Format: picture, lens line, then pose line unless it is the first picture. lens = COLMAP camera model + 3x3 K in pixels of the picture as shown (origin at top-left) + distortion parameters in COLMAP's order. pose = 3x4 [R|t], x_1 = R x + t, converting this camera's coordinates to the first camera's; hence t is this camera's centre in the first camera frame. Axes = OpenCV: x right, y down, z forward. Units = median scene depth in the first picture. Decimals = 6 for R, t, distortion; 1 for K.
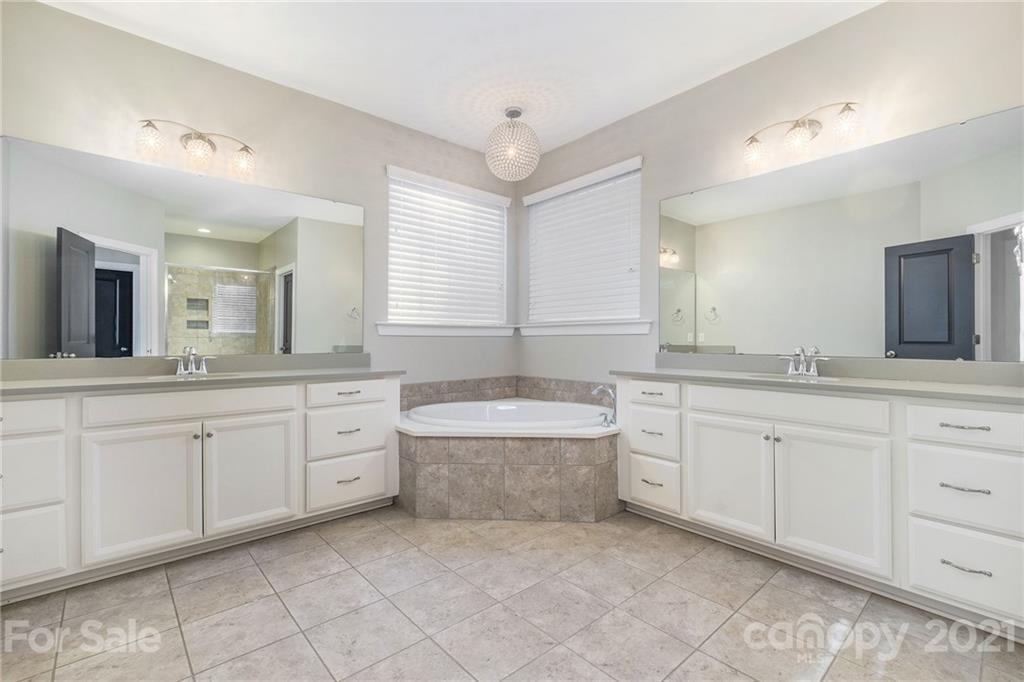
lens RADIAL K [[436.8, 0, 511.5], [0, 436.8, 350.4], [0, 0, 1]] dist [-0.001064, -0.000316]
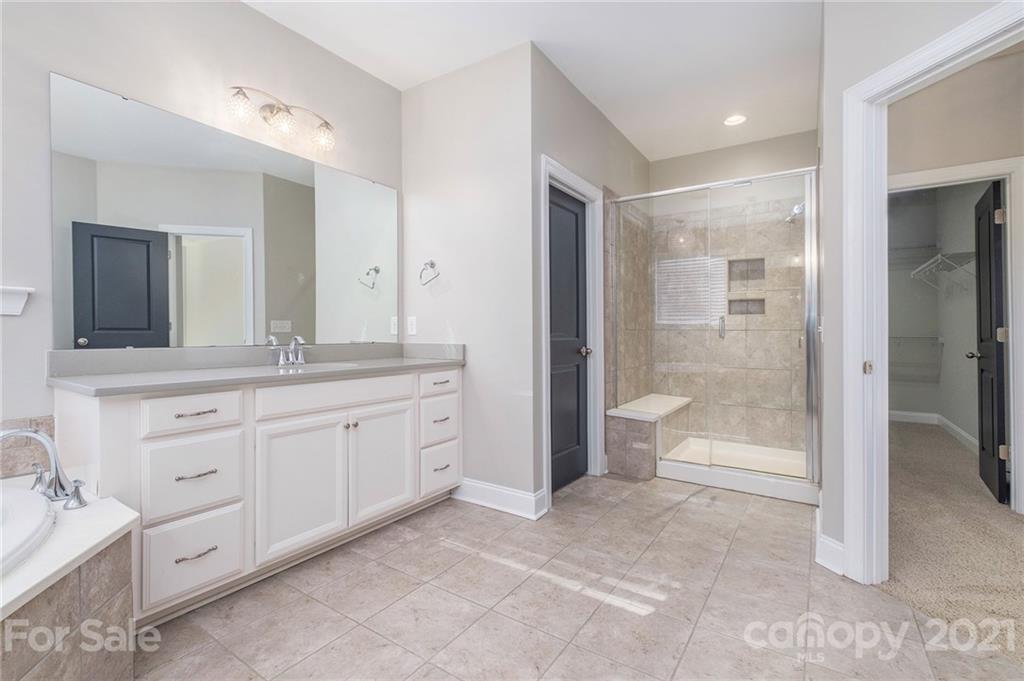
lens RADIAL K [[436.8, 0, 511.5], [0, 436.8, 349.9], [0, 0, 1]] dist [-0.001064, -0.000316]
pose [[-0.200033, -0.047321, 0.978646, -0.412491], [0.020606, 0.998409, 0.052489, -0.017364], [-0.979572, 0.030666, -0.198739, 0.744874]]
